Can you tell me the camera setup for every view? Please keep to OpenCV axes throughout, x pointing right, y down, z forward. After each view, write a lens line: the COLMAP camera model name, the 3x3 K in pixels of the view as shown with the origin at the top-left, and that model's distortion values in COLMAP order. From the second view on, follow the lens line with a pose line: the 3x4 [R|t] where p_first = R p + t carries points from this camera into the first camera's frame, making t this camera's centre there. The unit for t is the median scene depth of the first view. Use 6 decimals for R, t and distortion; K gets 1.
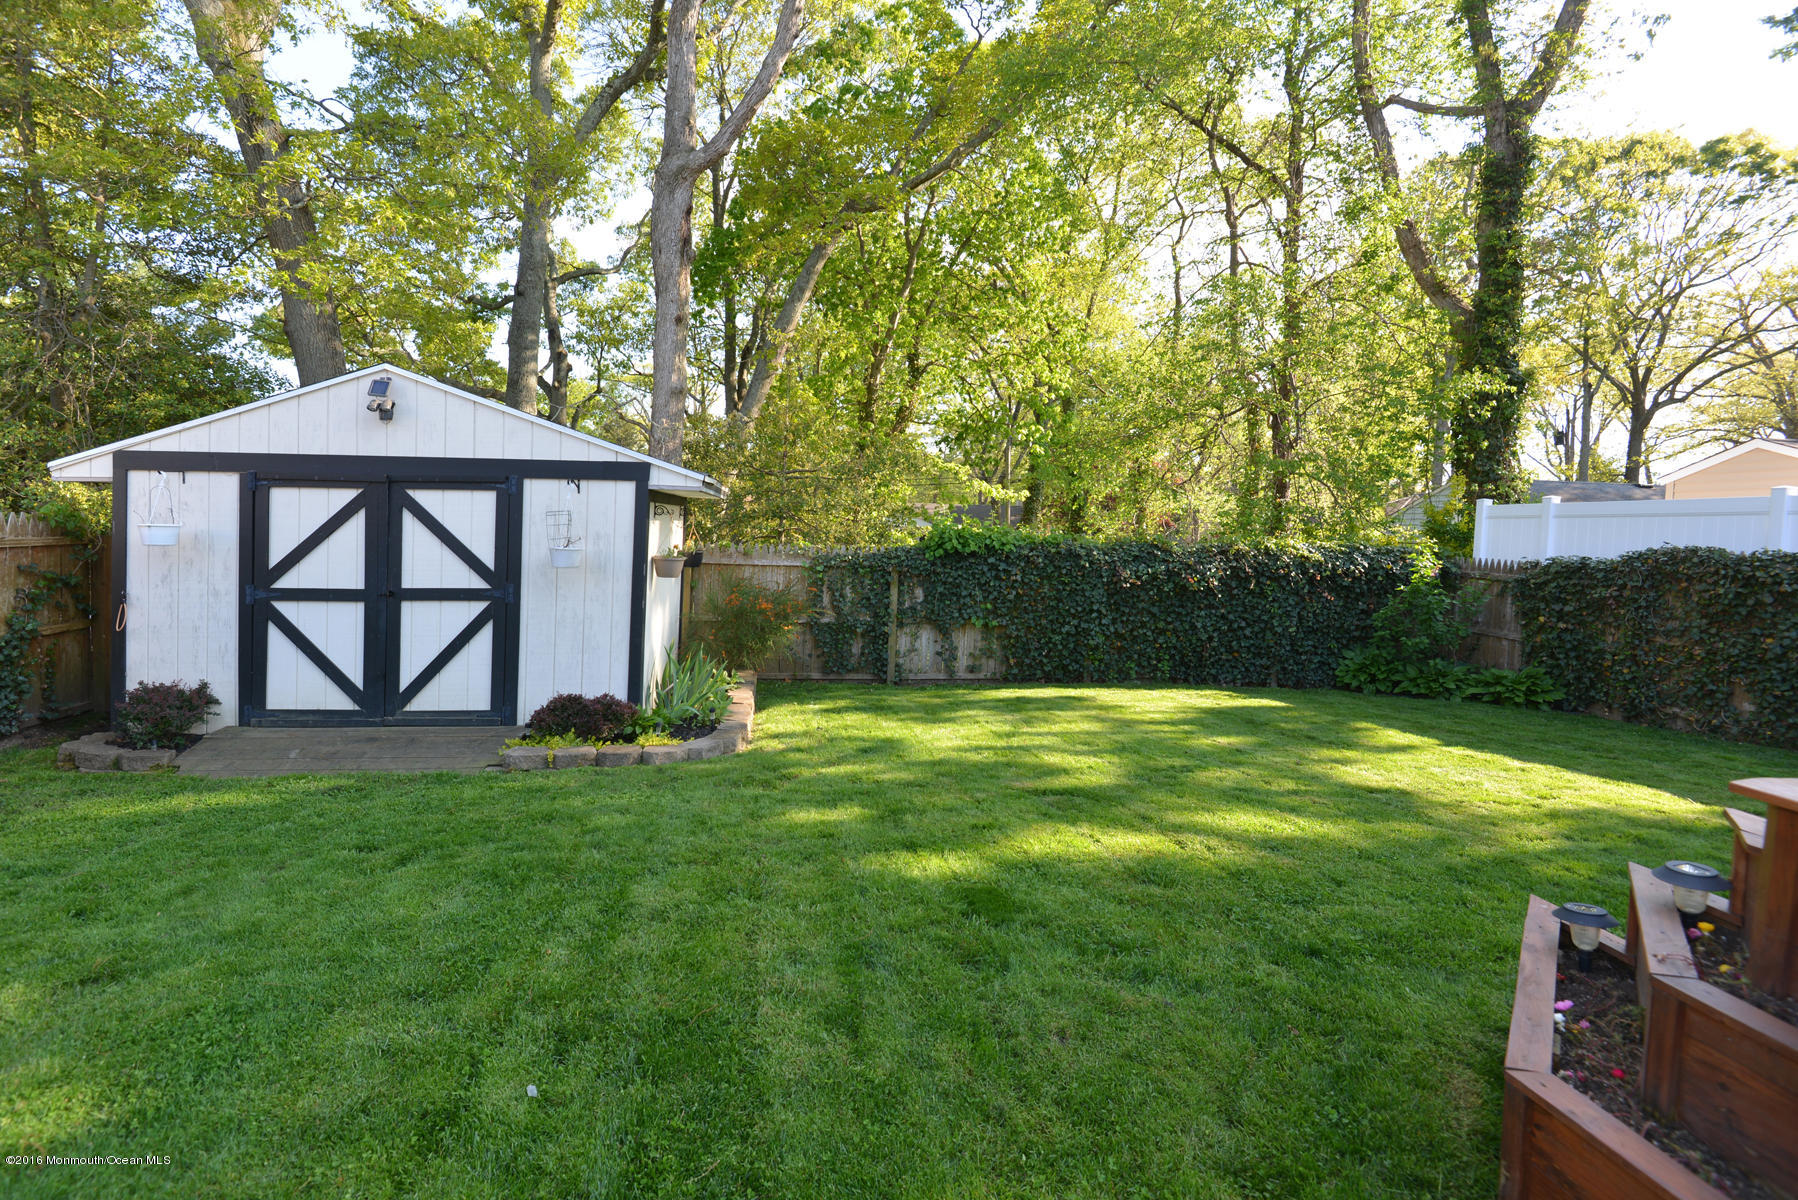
lens RADIAL K [[866.9, 0, 834.1], [0, 866.9, 634.7], [0, 0, 1]] dist [-0.009017, -0.004768]
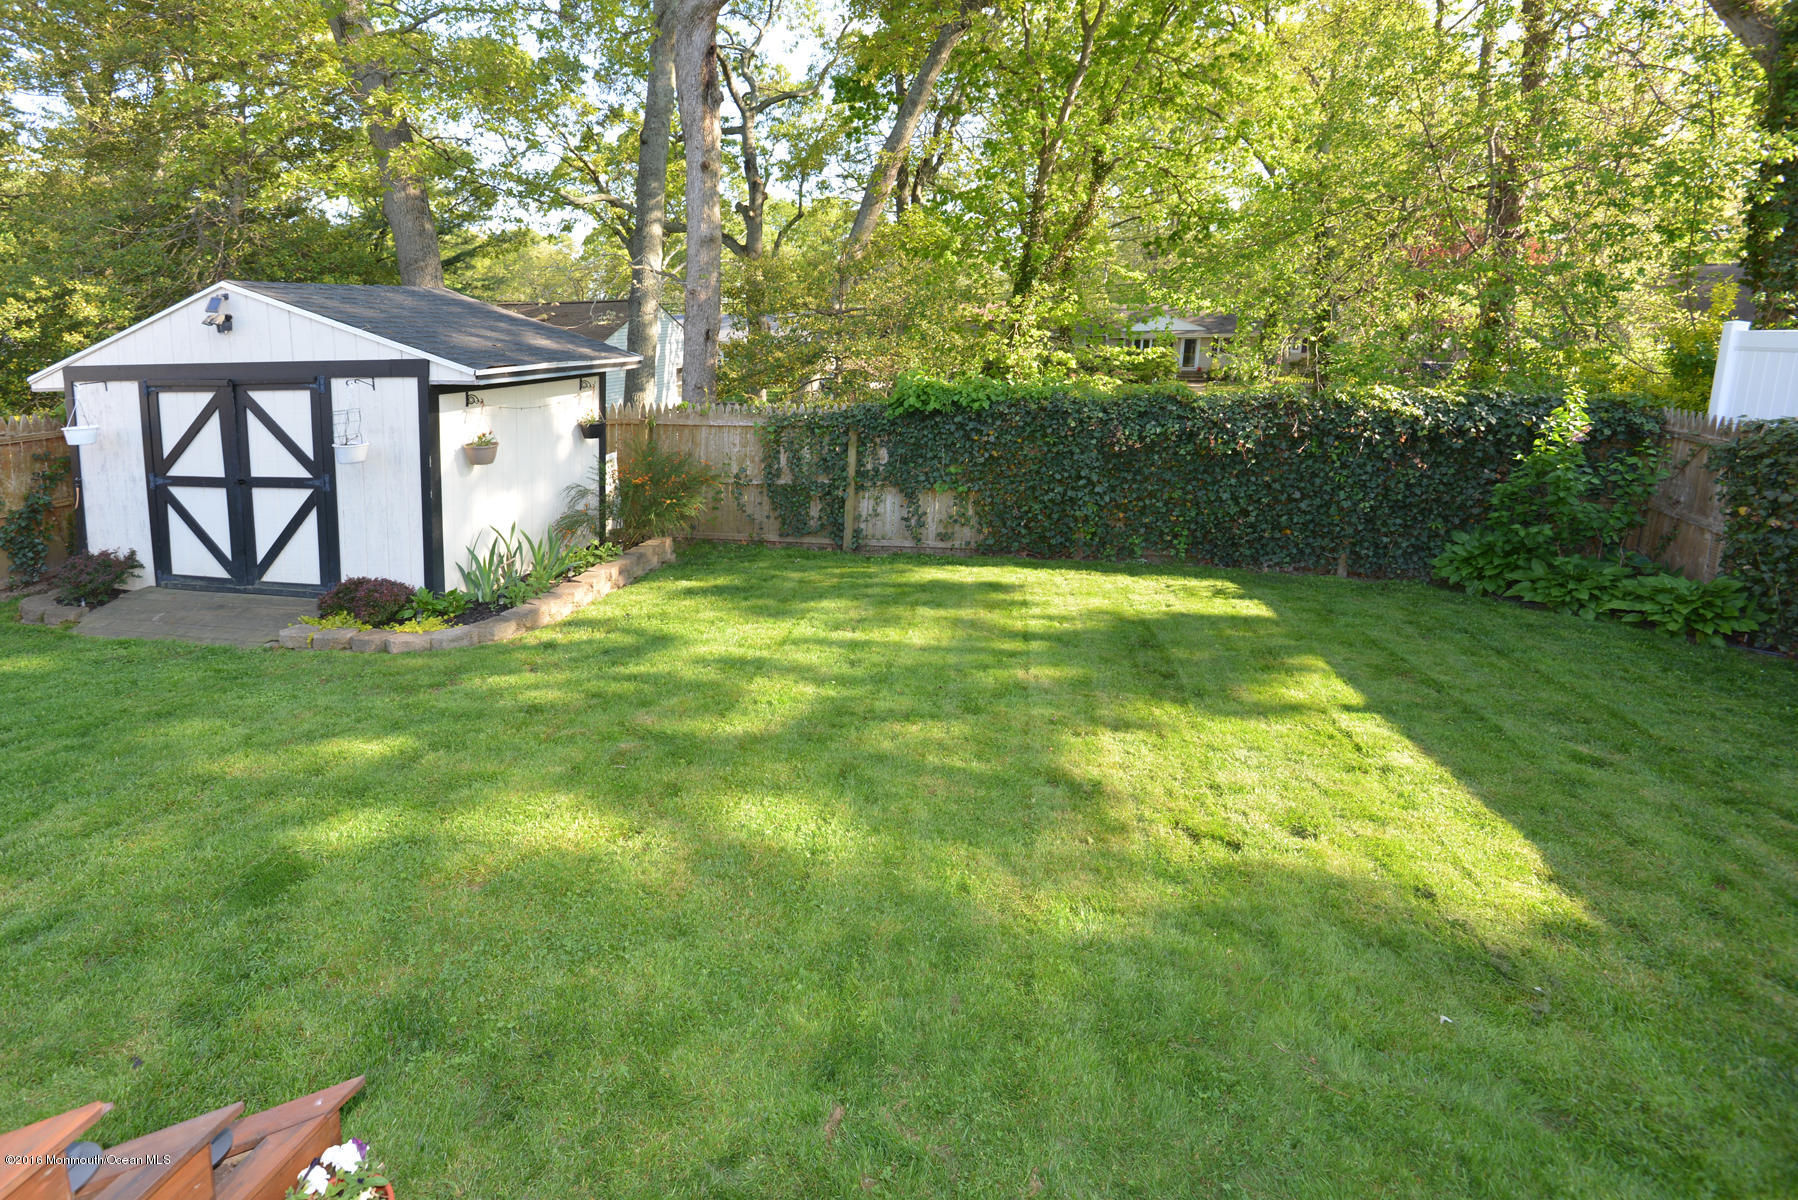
lens RADIAL K [[866.9, 0, 818.3], [0, 866.9, 494.5], [0, 0, 1]] dist [-0.009017, -0.004768]
pose [[0.936487, 0.032613, -0.349184, 0.370253], [-0.009055, 0.997583, 0.068887, -0.070051], [0.350587, -0.061350, 0.934519, 0.112409]]
